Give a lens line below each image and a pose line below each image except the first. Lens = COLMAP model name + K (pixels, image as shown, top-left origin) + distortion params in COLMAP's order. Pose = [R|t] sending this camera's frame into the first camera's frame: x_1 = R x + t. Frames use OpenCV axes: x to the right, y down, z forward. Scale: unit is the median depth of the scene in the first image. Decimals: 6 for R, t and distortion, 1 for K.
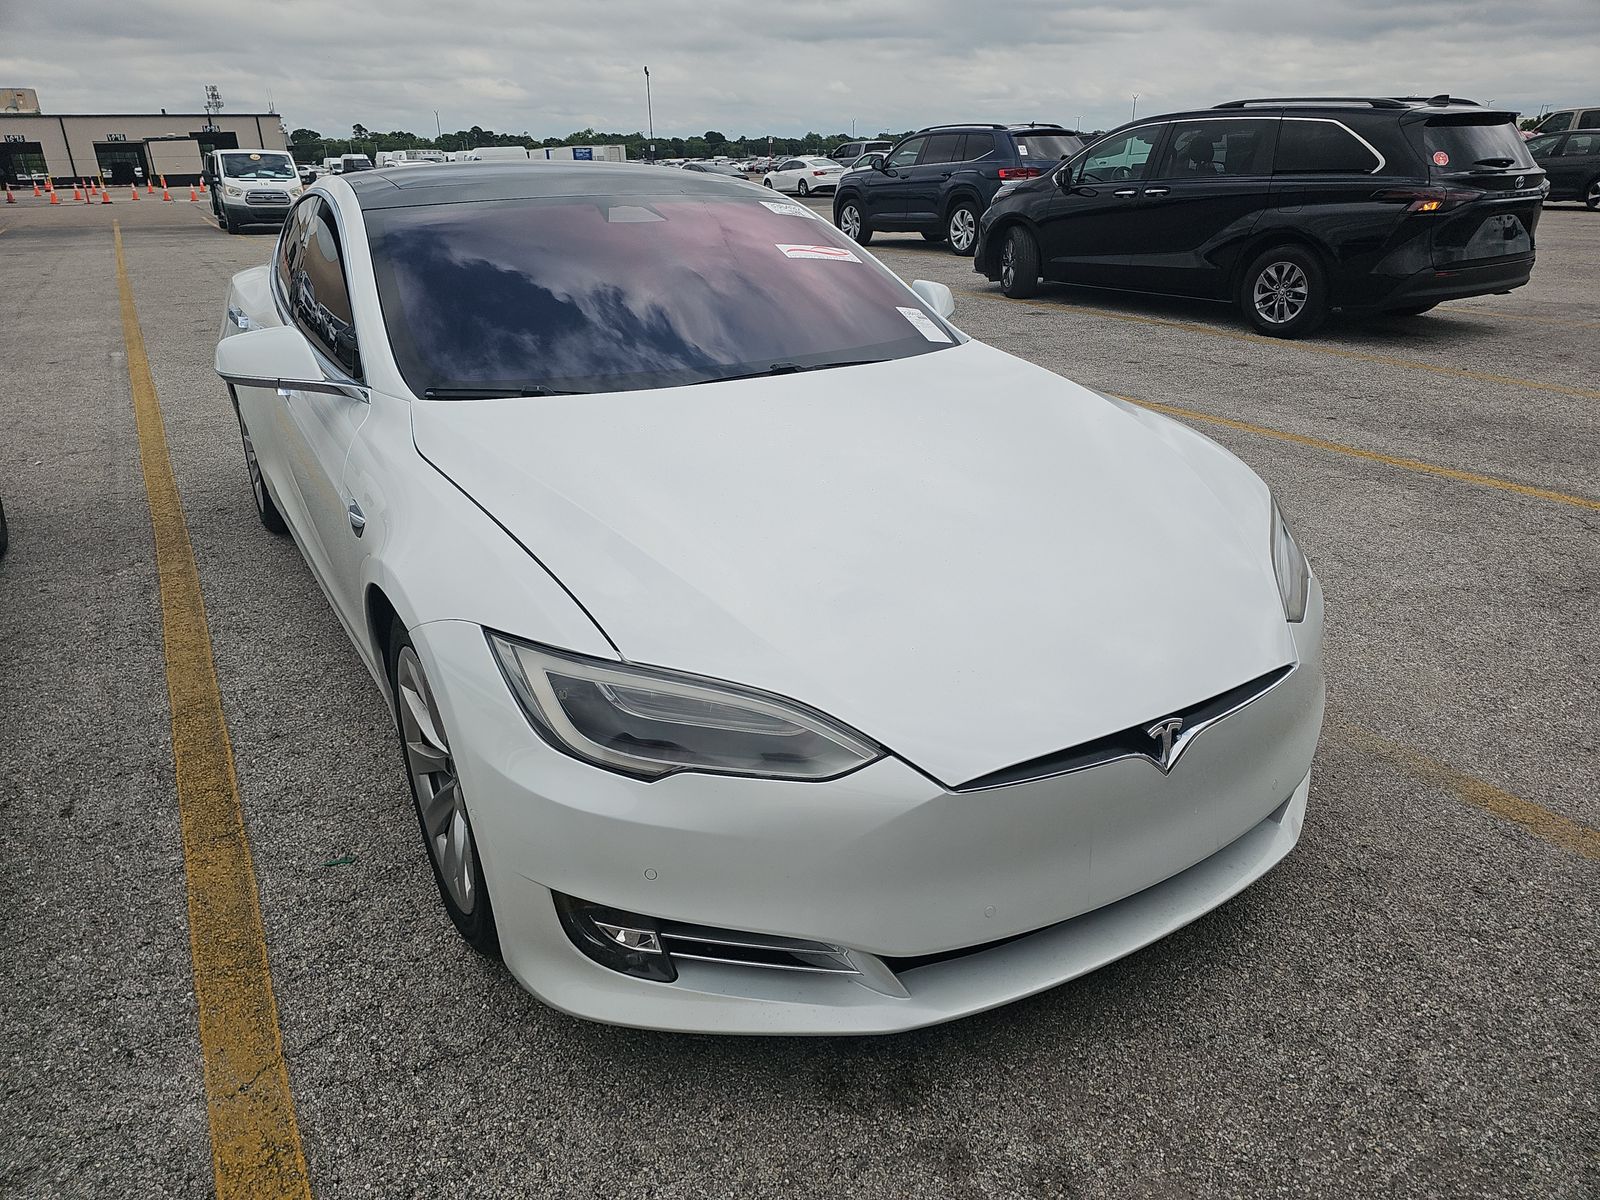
lens RADIAL K [[1073.8, 0, 802.2], [0, 1073.8, 610.8], [0, 0, 1]] dist [0.048268, -0.042387]
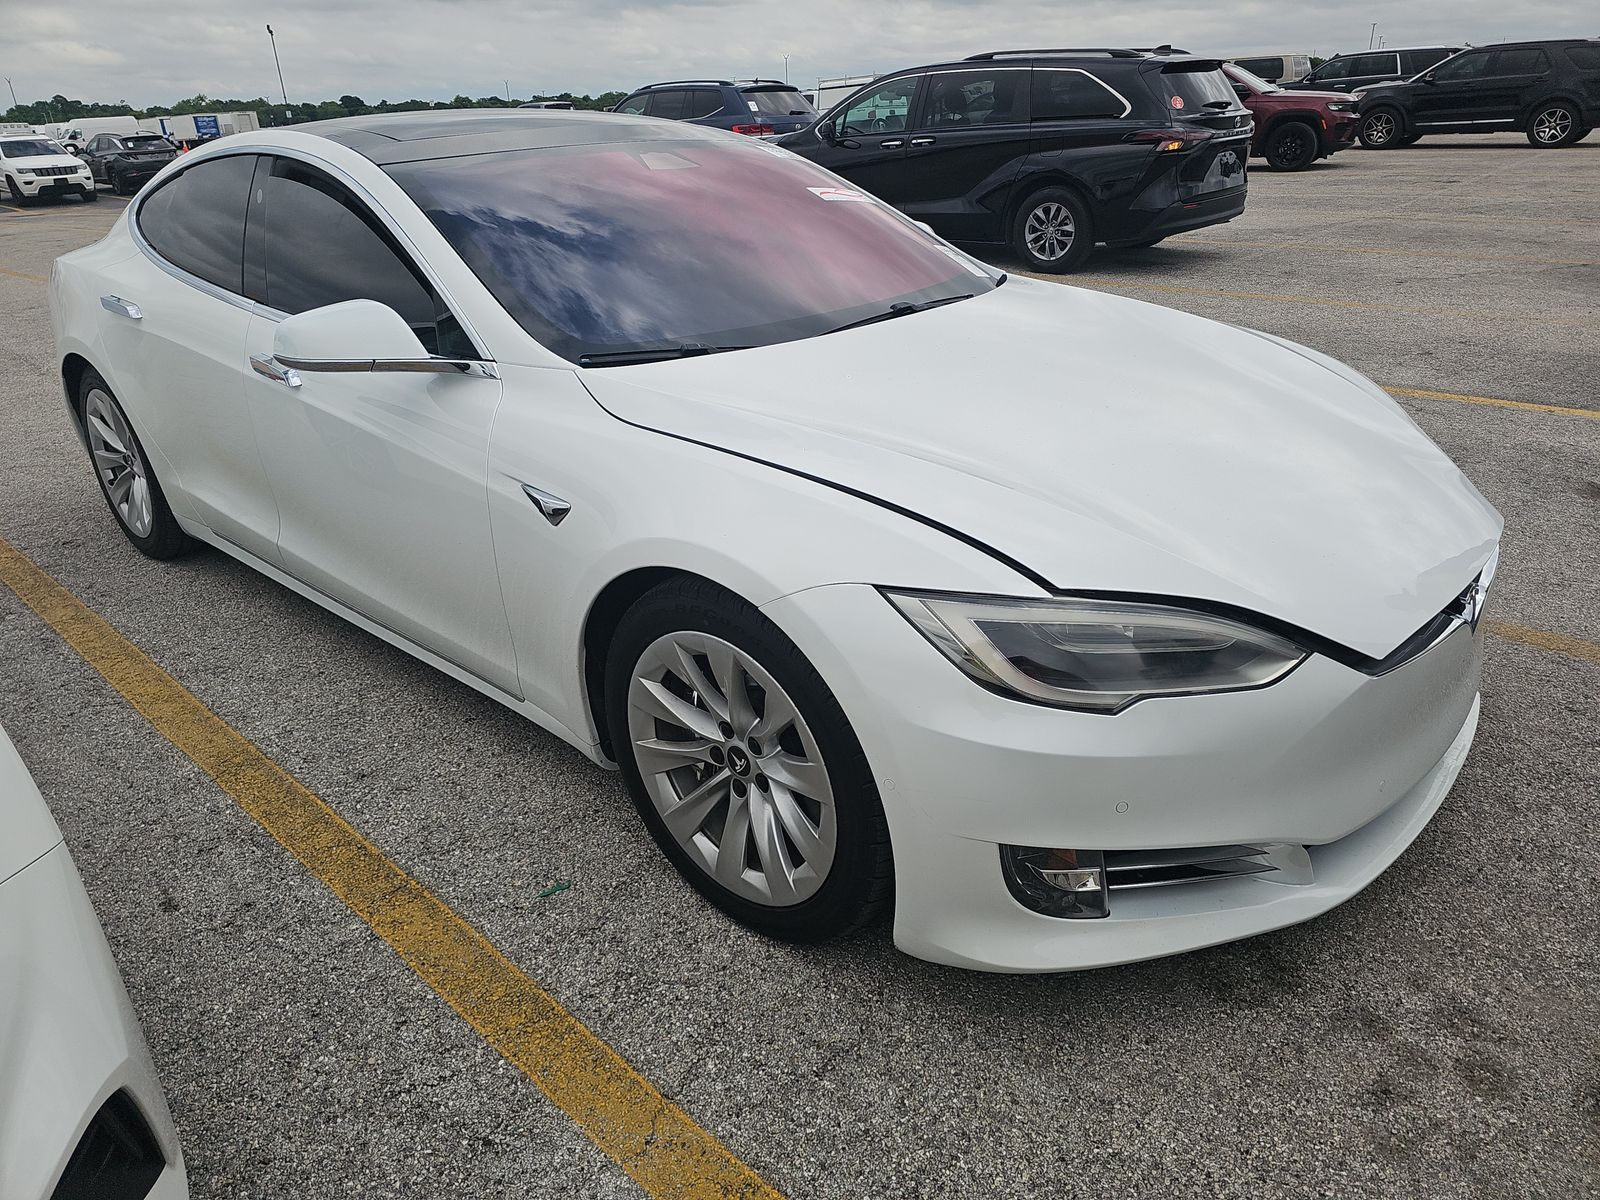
lens RADIAL K [[1076.3, 0, 804.3], [0, 1076.3, 591.0], [0, 0, 1]] dist [0.051631, -0.046516]
pose [[0.955730, -0.136234, 0.260807, -0.134199], [0.132983, 0.990659, 0.030160, -0.003874], [-0.262480, 0.005858, 0.964920, 0.025545]]
